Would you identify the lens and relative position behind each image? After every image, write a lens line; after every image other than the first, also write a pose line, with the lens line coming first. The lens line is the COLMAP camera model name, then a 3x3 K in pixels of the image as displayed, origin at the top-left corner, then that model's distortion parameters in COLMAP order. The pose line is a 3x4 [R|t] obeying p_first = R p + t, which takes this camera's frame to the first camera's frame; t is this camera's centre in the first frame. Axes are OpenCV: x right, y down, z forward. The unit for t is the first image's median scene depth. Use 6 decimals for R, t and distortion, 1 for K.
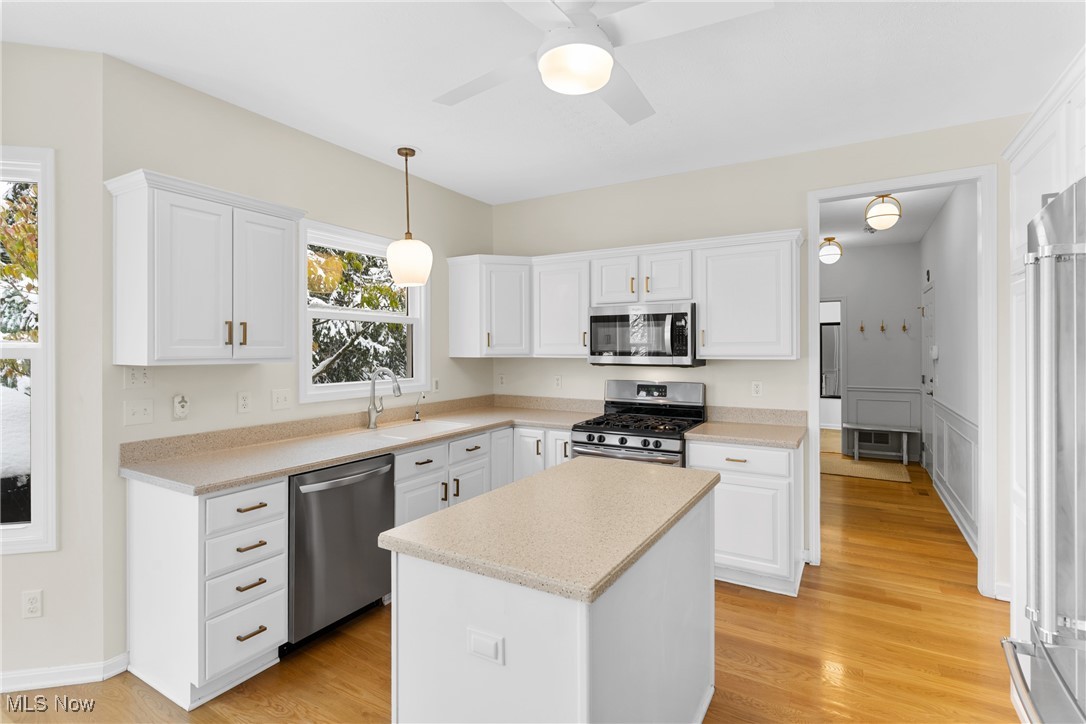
lens RADIAL K [[528.5, 0, 538.3], [0, 528.5, 339.2], [0, 0, 1]] dist [-0.000711, 0.000207]
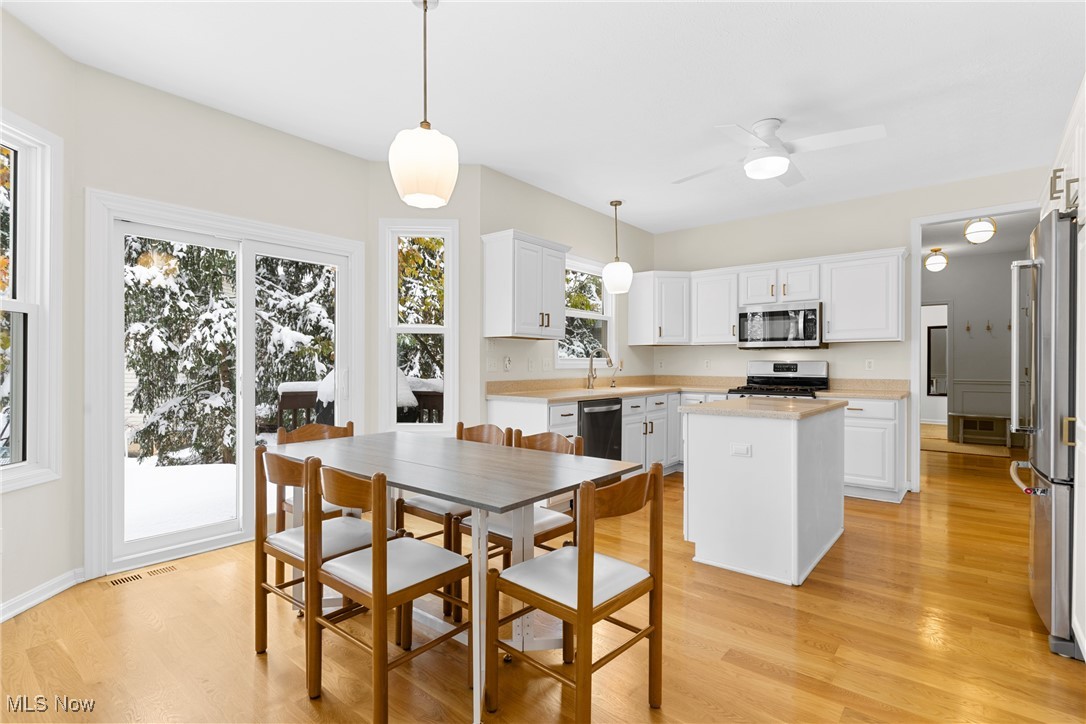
lens RADIAL K [[520.3, 0, 541.5], [0, 520.3, 357.5], [0, 0, 1]] dist [0.000197, 0.000387]
pose [[0.987588, 0.002255, -0.157052, -0.215746], [-0.001060, 0.999970, 0.007690, 0.067525], [0.157065, -0.007428, 0.987560, -0.467803]]
